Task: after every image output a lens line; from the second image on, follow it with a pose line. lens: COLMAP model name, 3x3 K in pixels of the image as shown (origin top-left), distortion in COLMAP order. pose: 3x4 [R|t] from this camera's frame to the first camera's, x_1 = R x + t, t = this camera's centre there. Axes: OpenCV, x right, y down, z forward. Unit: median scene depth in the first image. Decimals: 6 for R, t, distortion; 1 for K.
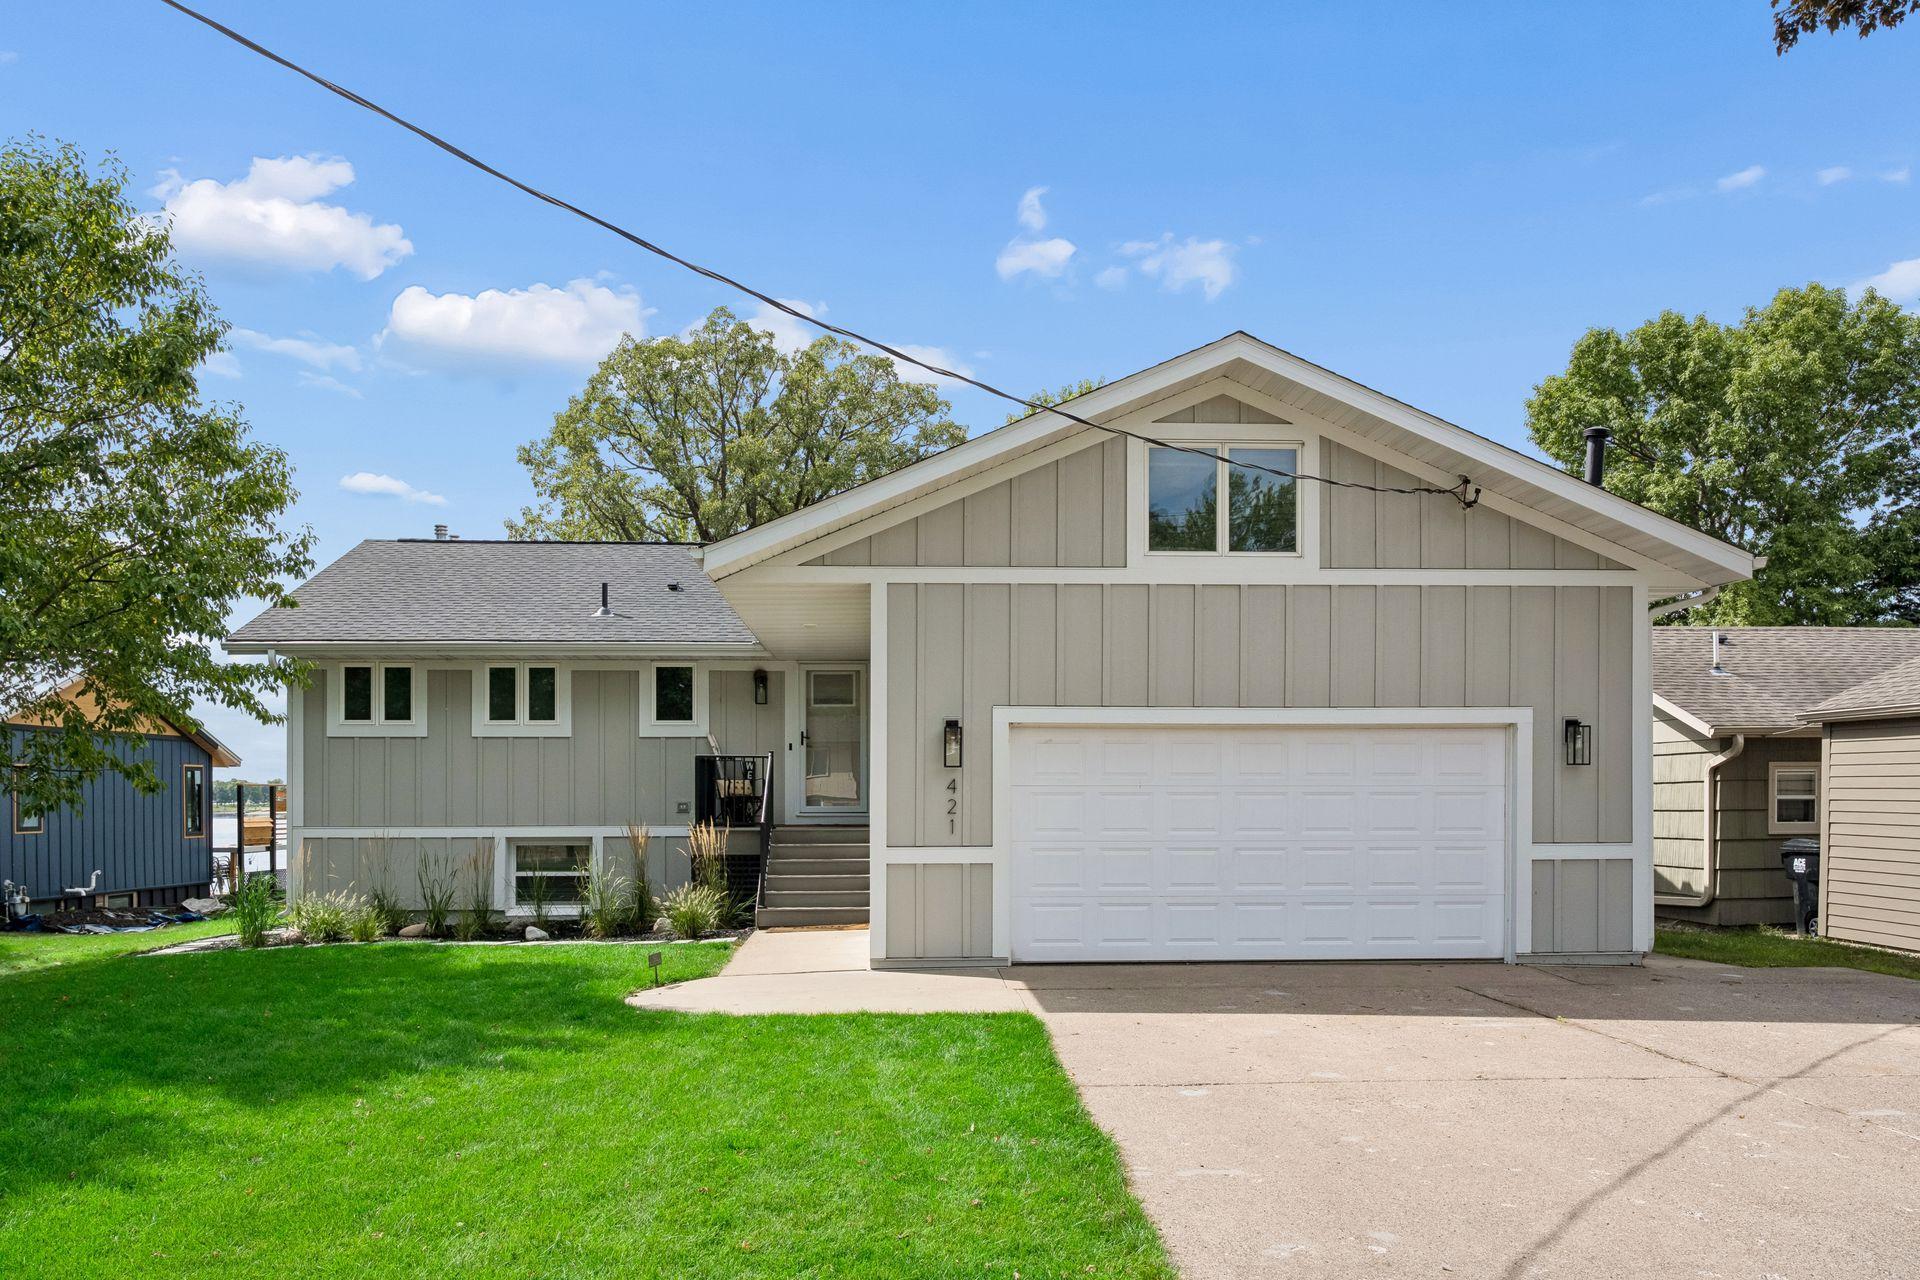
lens RADIAL K [[1500.0, 0, 967.1], [0, 1500.0, 776.2], [0, 0, 1]] dist [-0.015502, -0.005483]
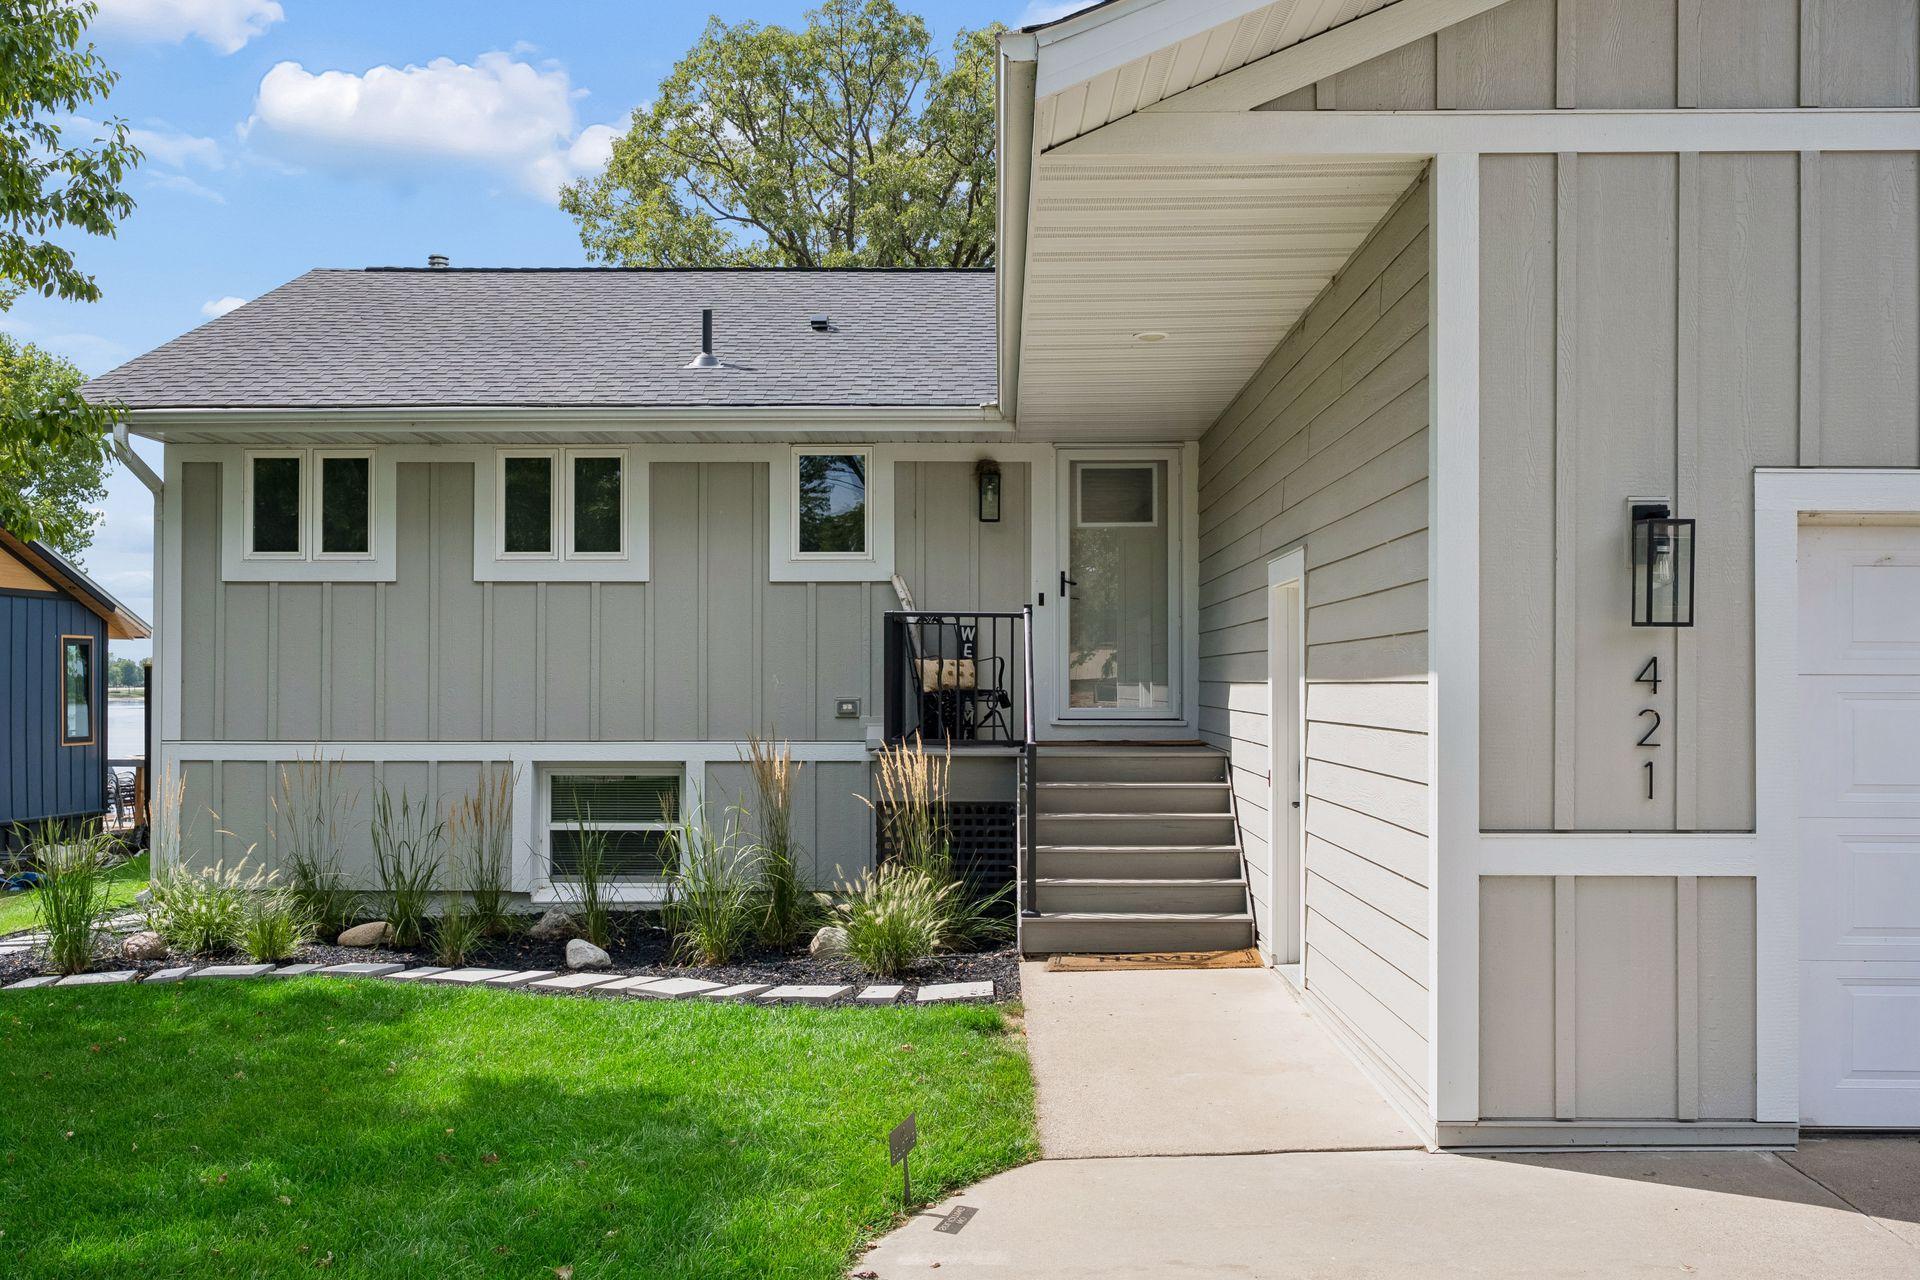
lens RADIAL K [[1808.6, 0, 960.0], [0, 1808.6, 640.0], [0, 0, 1]] dist [-0.009754, 0.015896]
pose [[0.997202, 0.001072, -0.074745, -0.102134], [-0.001726, 0.999961, -0.008686, 0.001267], [0.074733, 0.008791, 0.997165, 0.350868]]
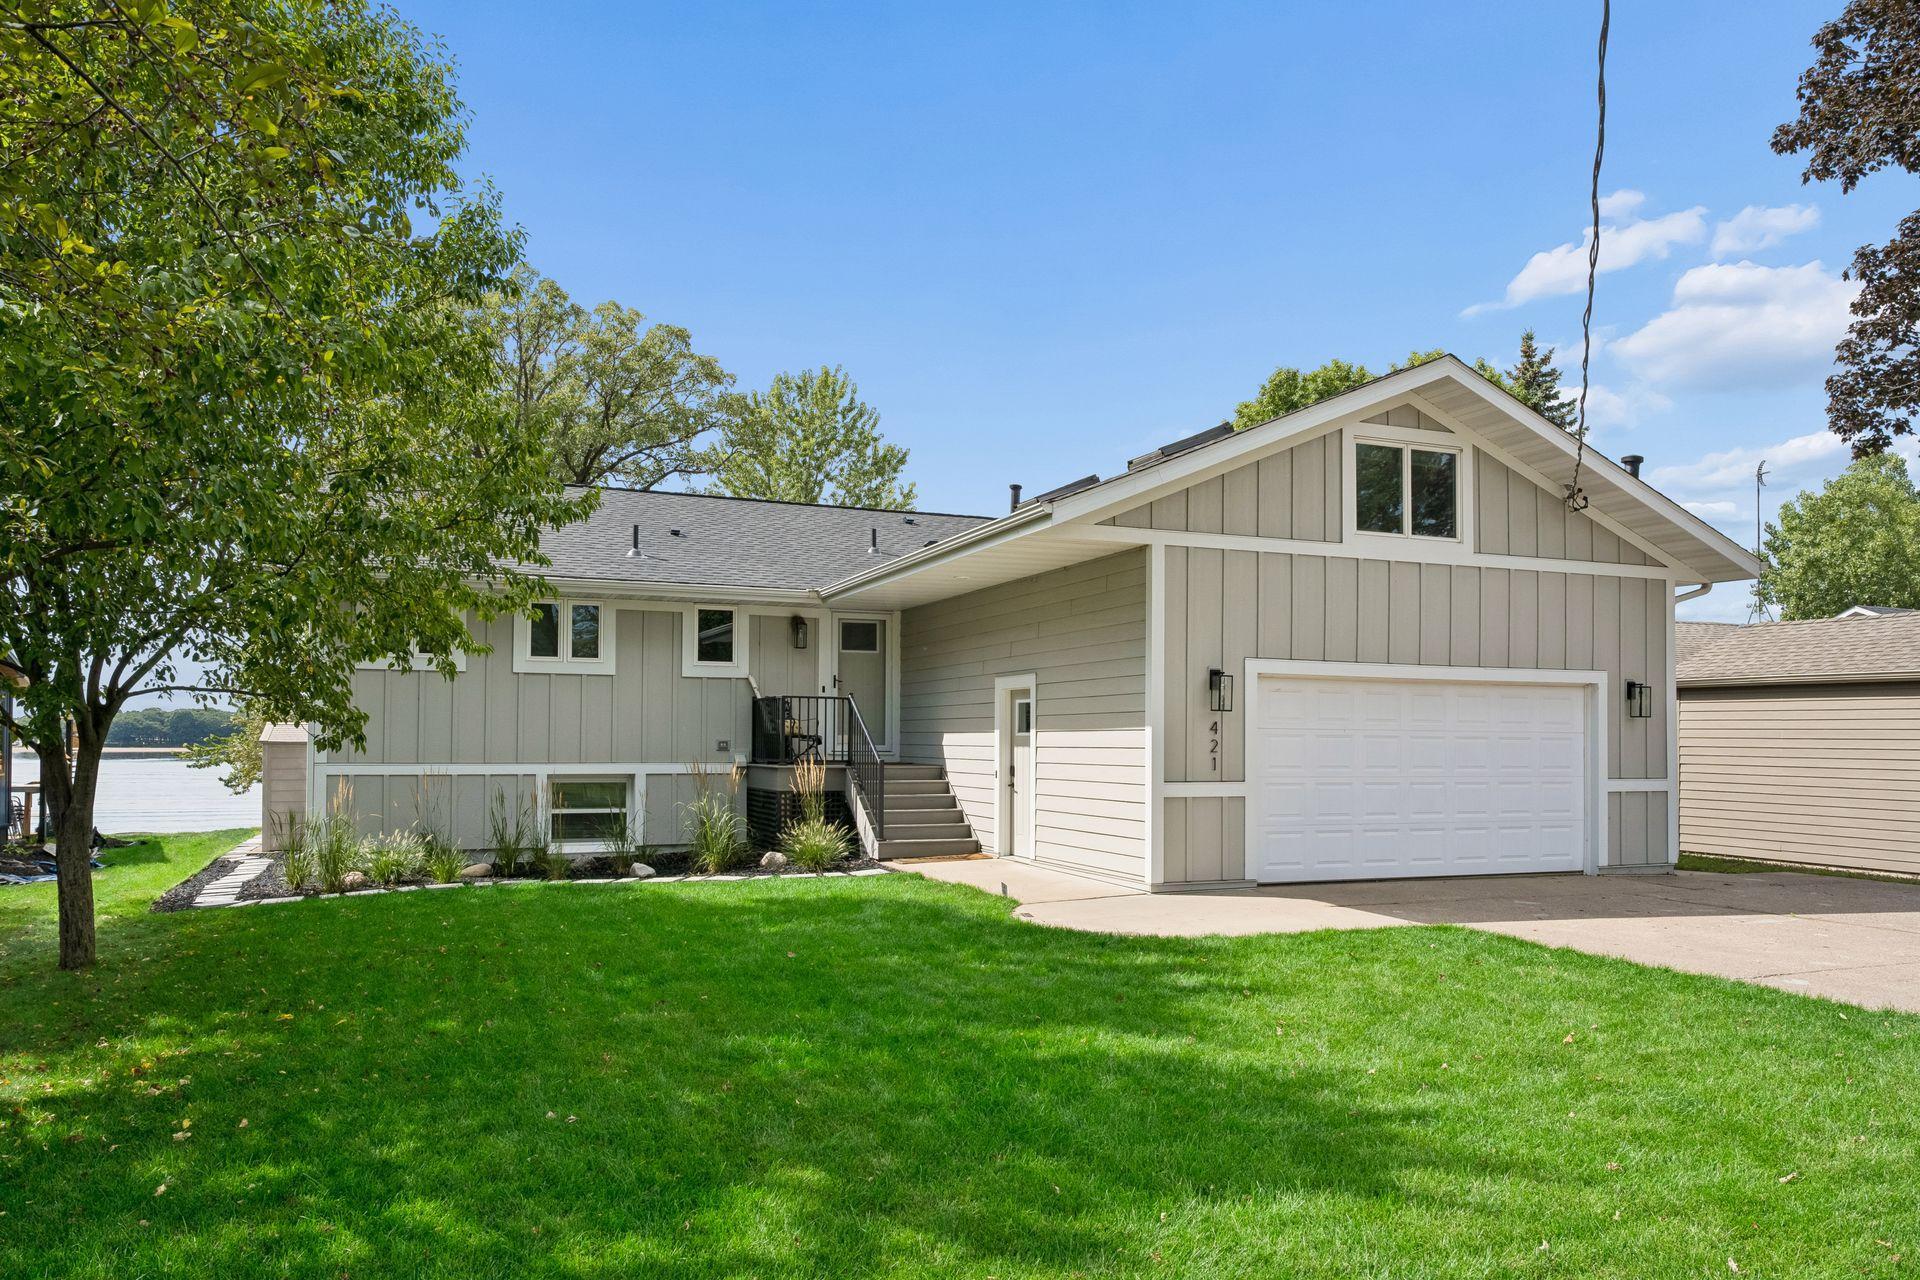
lens RADIAL K [[1332.9, 0, 962.7], [0, 1332.9, 676.6], [0, 0, 1]] dist [-0.005089, -0.002958]
pose [[0.946383, 0.024653, 0.322104, -0.343618], [-0.013429, 0.999224, -0.037020, 0.005210], [-0.322767, 0.030710, 0.945980, 0.076042]]
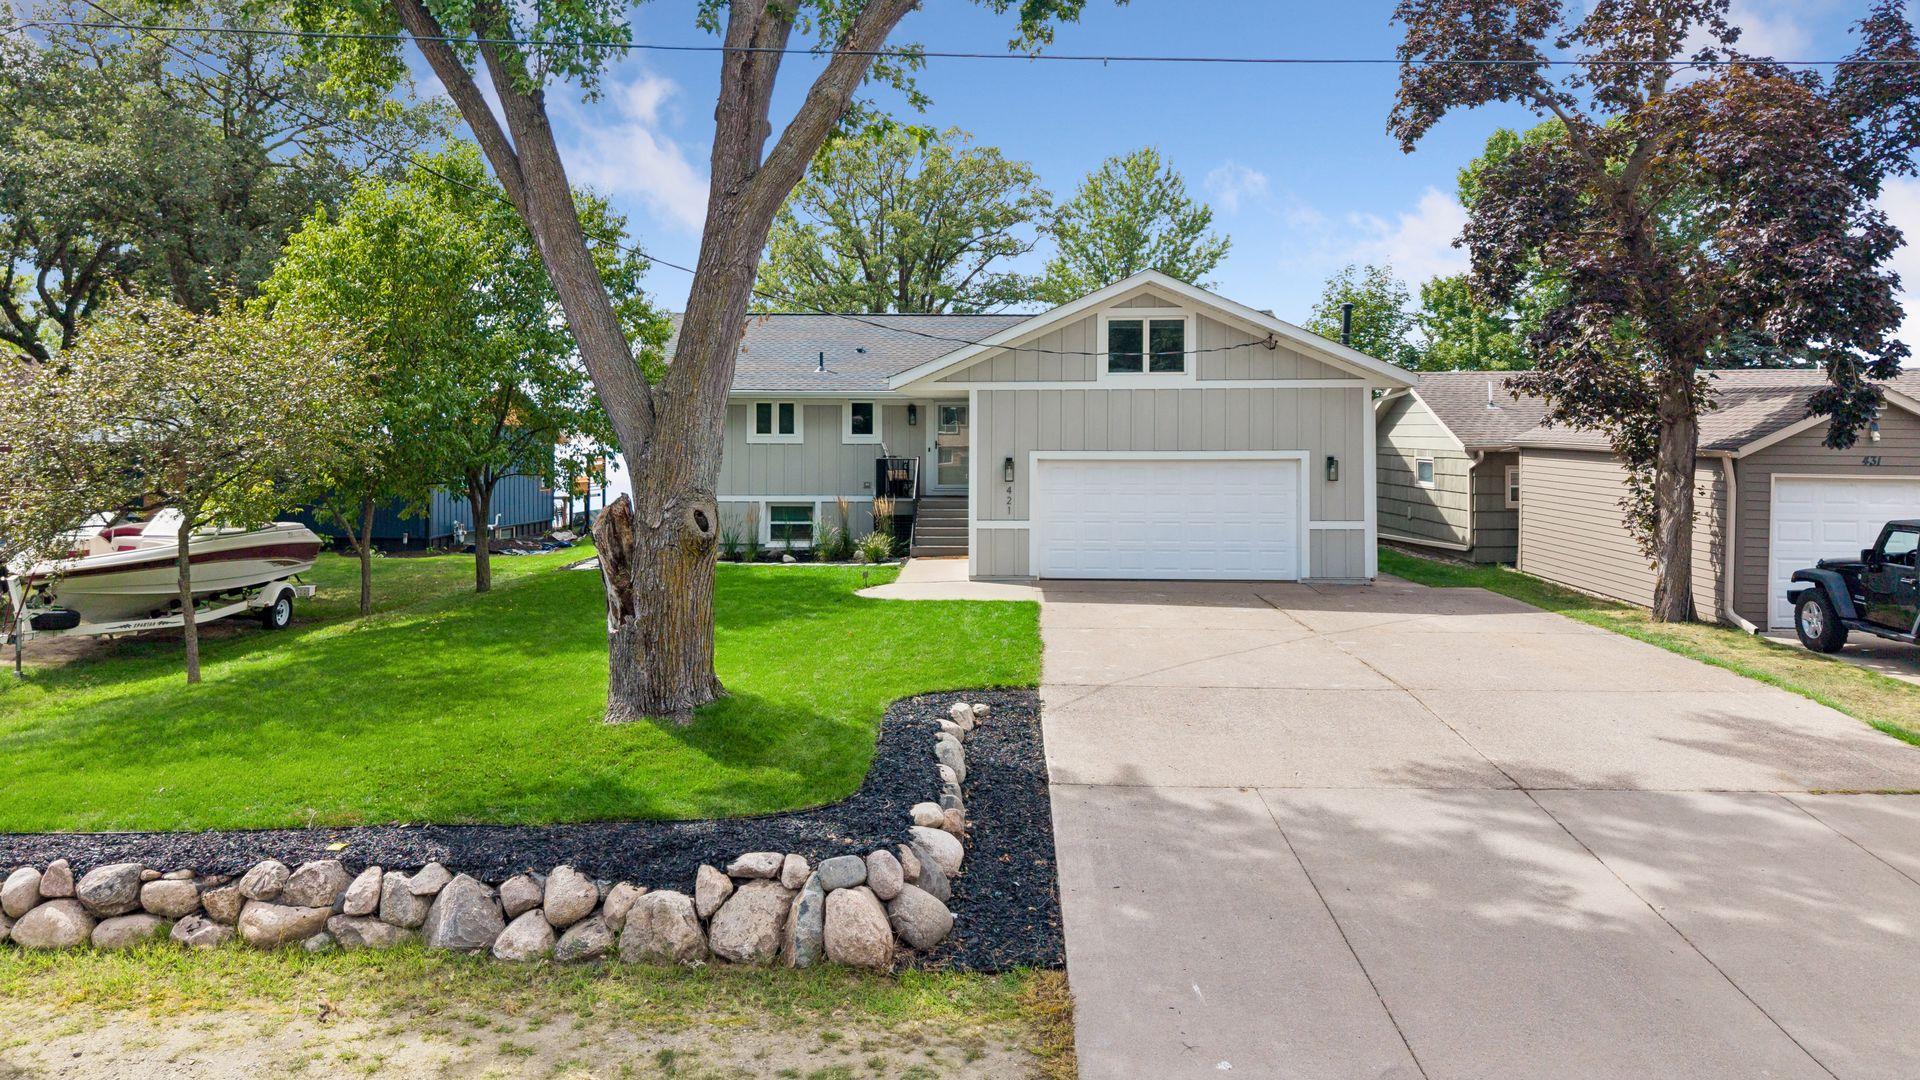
lens RADIAL K [[1342.9, 0, 951.7], [0, 1342.9, 390.1], [0, 0, 1]] dist [0.000021, -0.003191]
pose [[0.995073, -0.000829, -0.099140, 0.061348], [-0.000479, 0.999913, -0.013170, -0.069770], [0.099142, 0.013153, 0.994986, -0.539138]]
